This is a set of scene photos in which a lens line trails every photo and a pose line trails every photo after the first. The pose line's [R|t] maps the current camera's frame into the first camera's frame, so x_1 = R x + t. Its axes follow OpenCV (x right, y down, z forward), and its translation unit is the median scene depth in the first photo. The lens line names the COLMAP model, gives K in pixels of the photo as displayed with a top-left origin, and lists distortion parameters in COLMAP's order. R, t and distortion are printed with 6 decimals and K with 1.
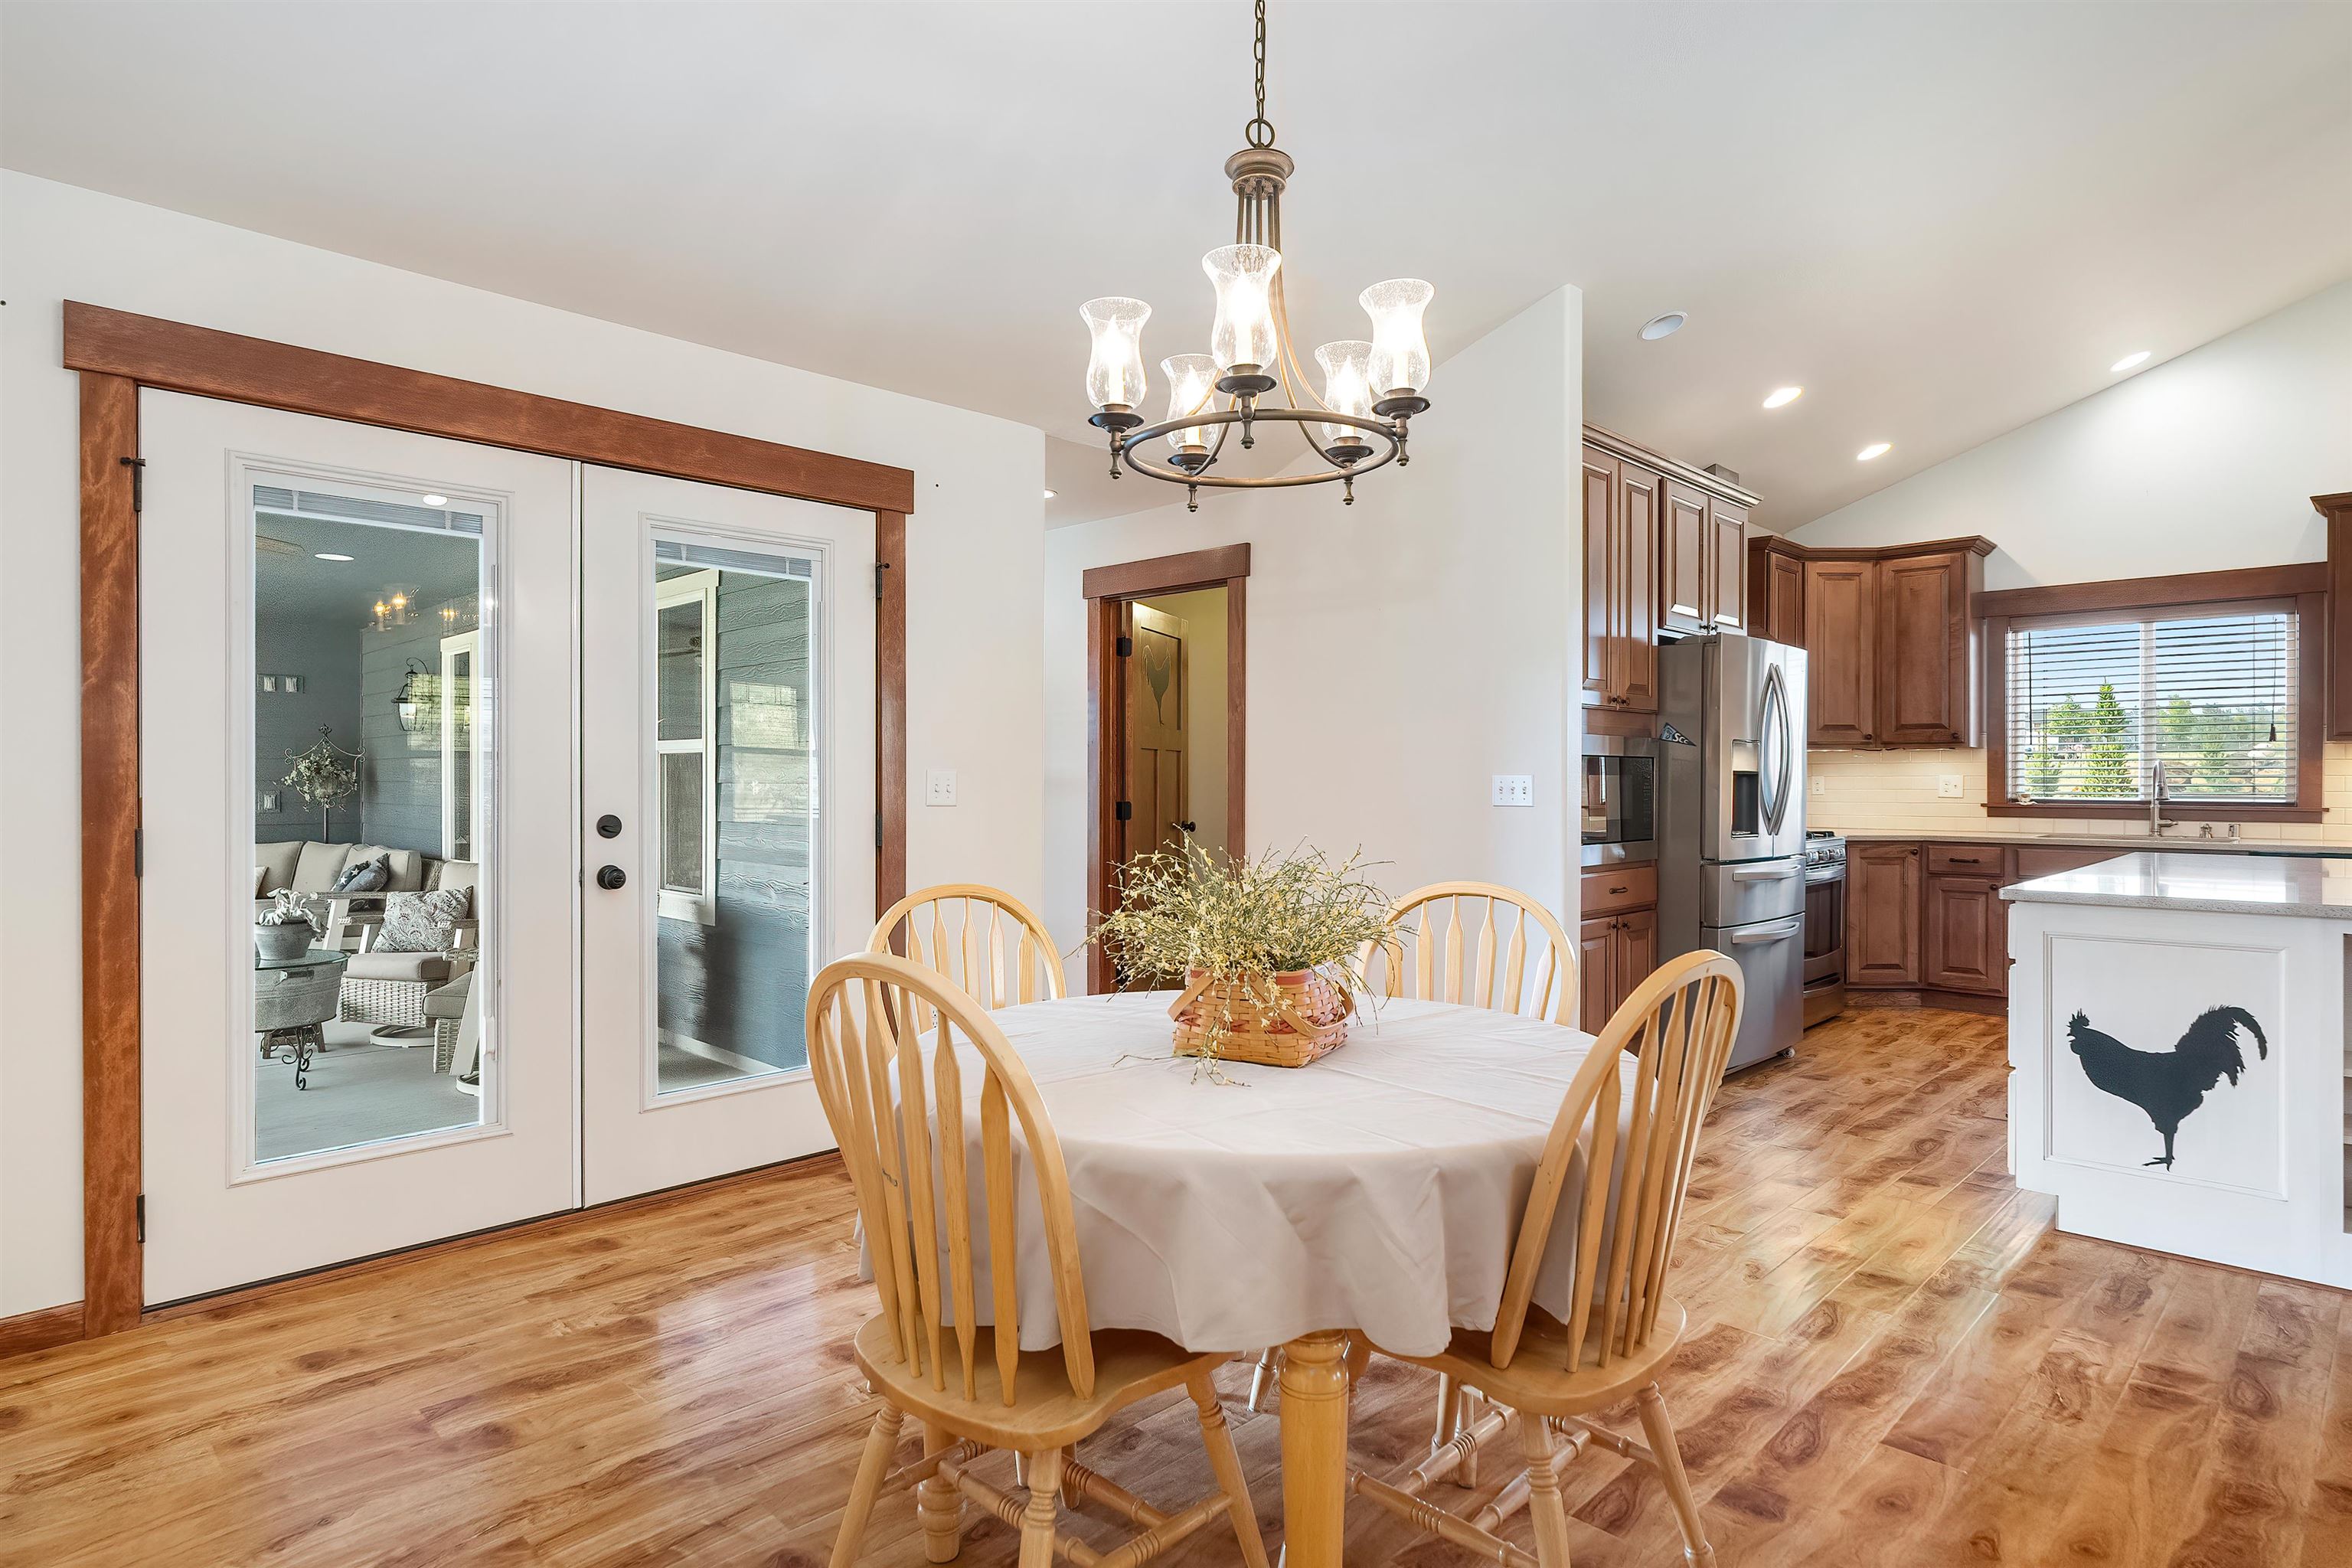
lens RADIAL K [[1249.5, 0, 1192.2], [0, 1249.5, 789.3], [0, 0, 1]] dist [0.005225, -0.004739]
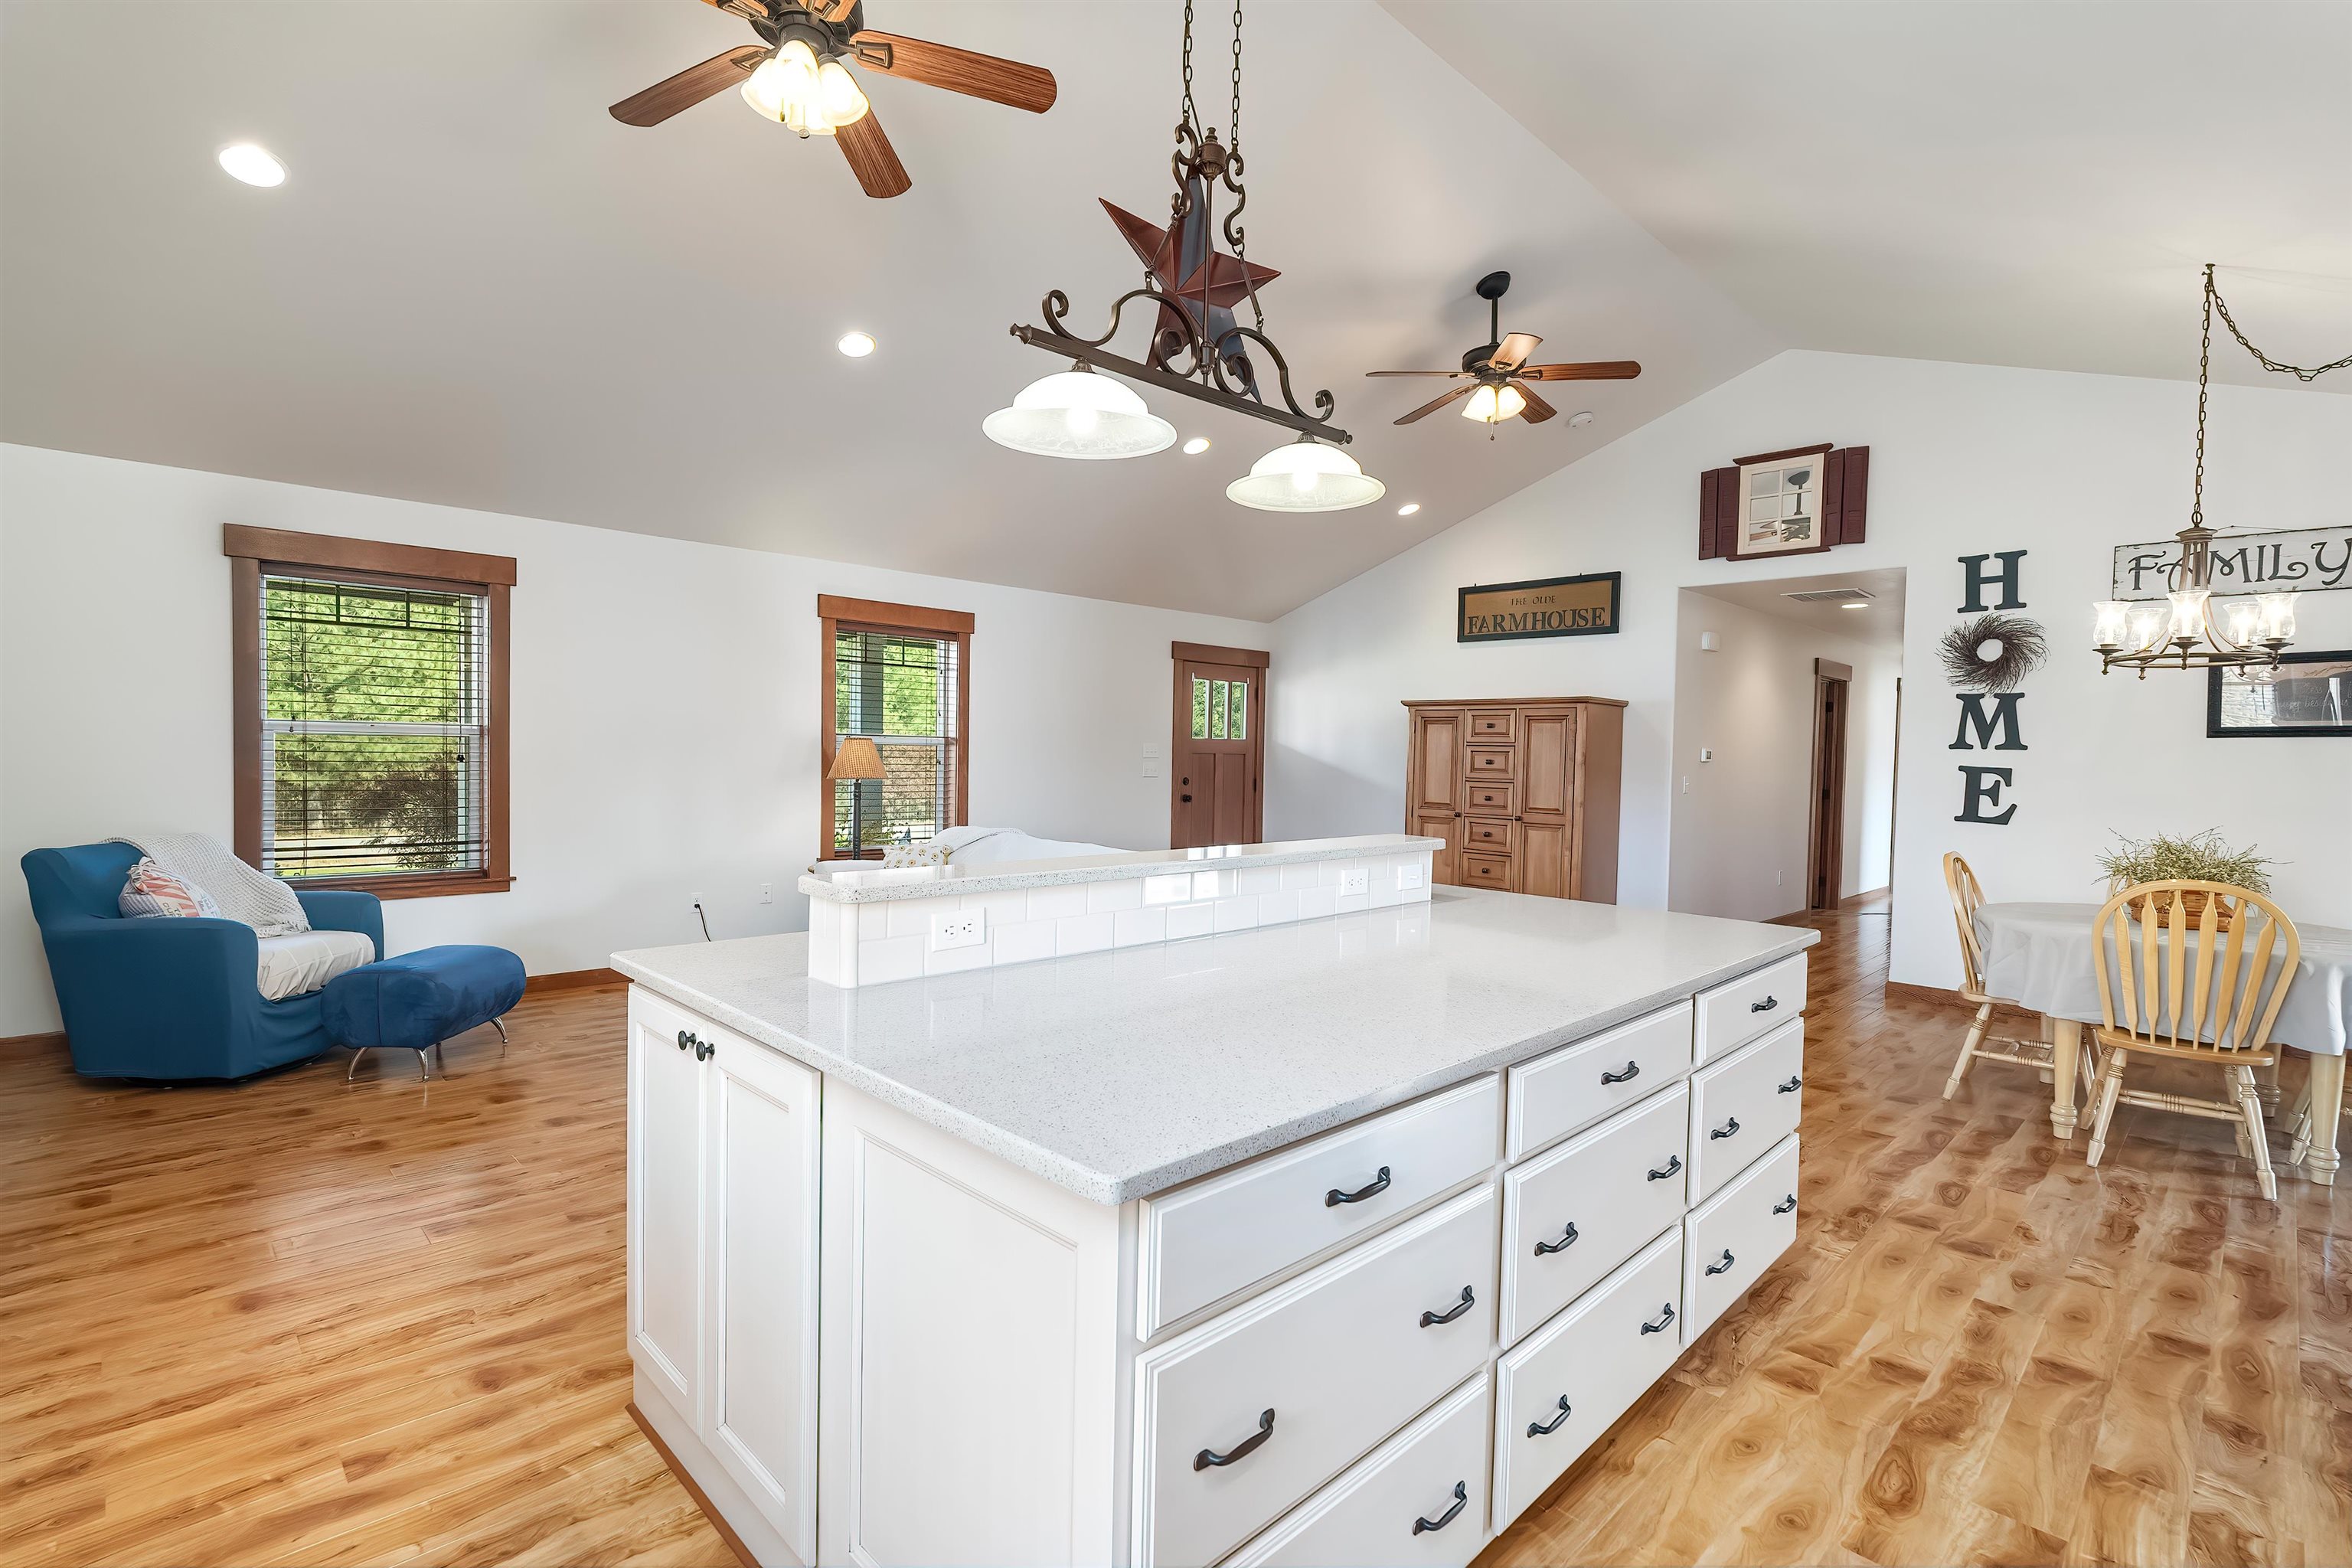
lens RADIAL K [[1090.5, 0, 1188.8], [0, 1090.5, 773.2], [0, 0, 1]] dist [-0.003893, 0.001079]
pose [[-0.999697, -0.021762, 0.011494, 1.146391], [-0.021388, 0.999267, 0.031740, -0.055240], [-0.012176, 0.031485, -0.999430, 1.876731]]
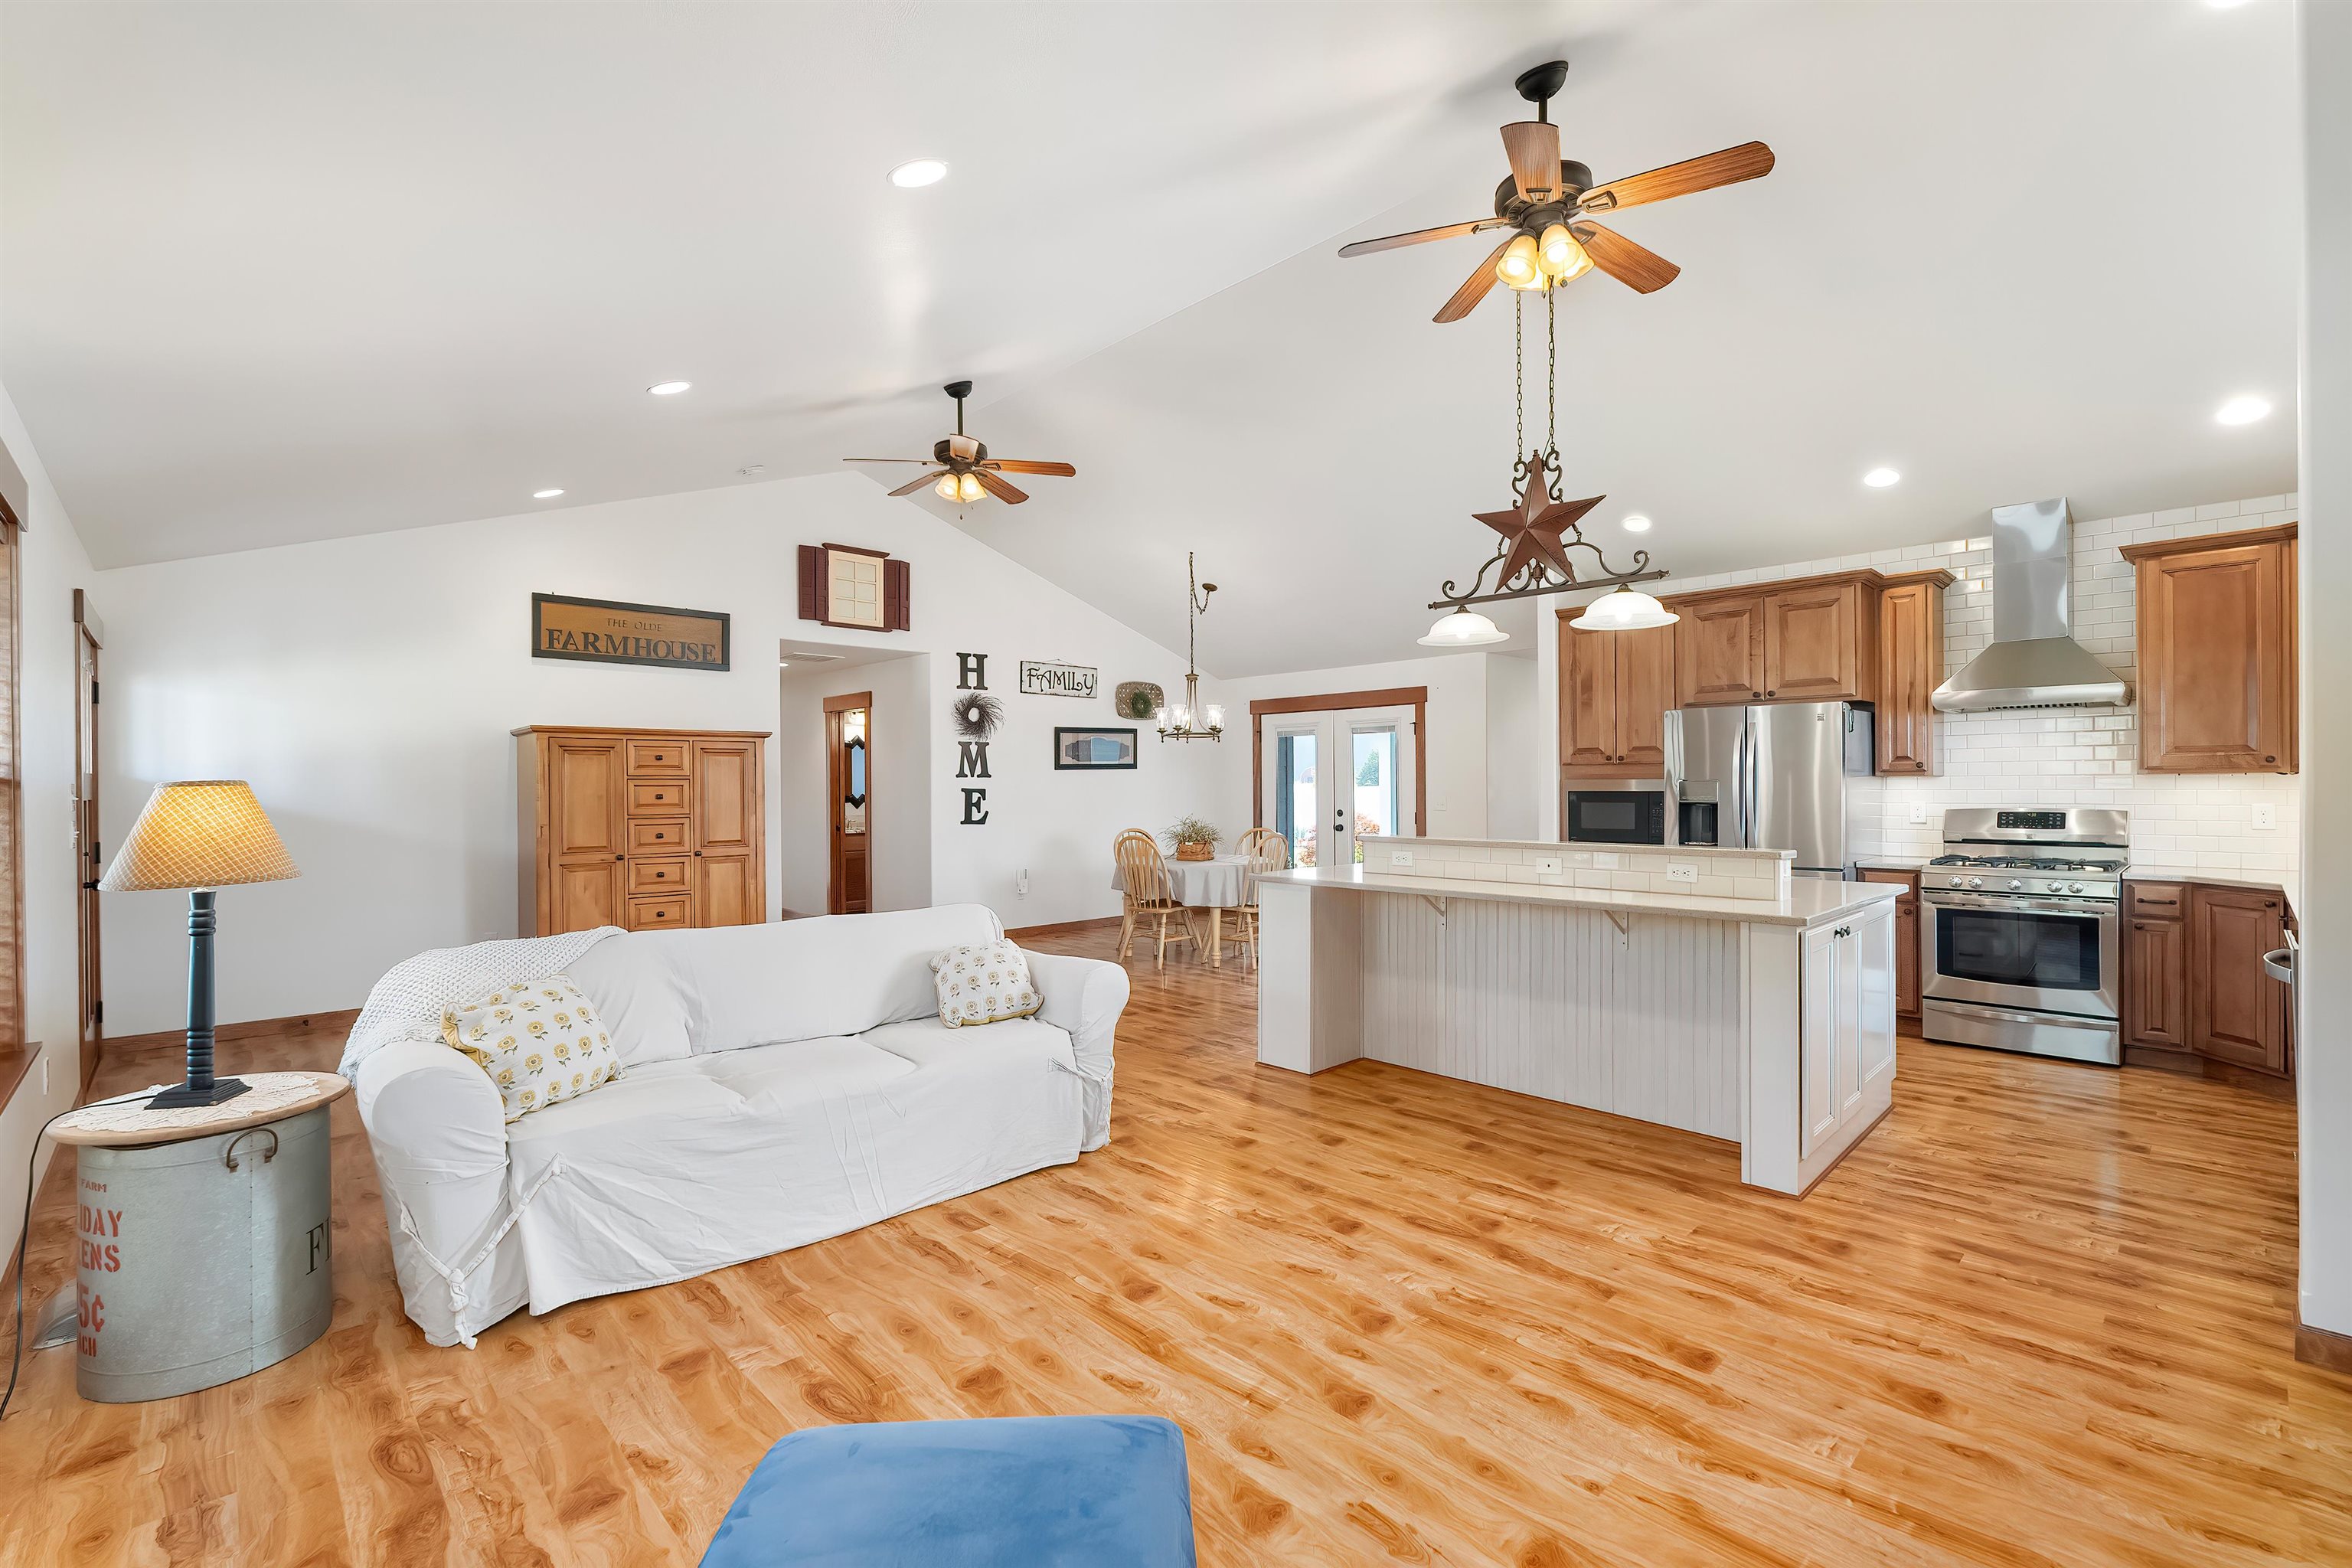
lens RADIAL K [[1018.2, 0, 1171.3], [0, 1018.2, 784.5], [0, 0, 1]] dist [-0.004358, 0.000758]
pose [[-0.024132, -0.002591, -0.999705, 2.501604], [-0.004586, 0.999986, -0.002481, -0.042850], [0.999698, 0.004525, -0.024143, 0.633941]]
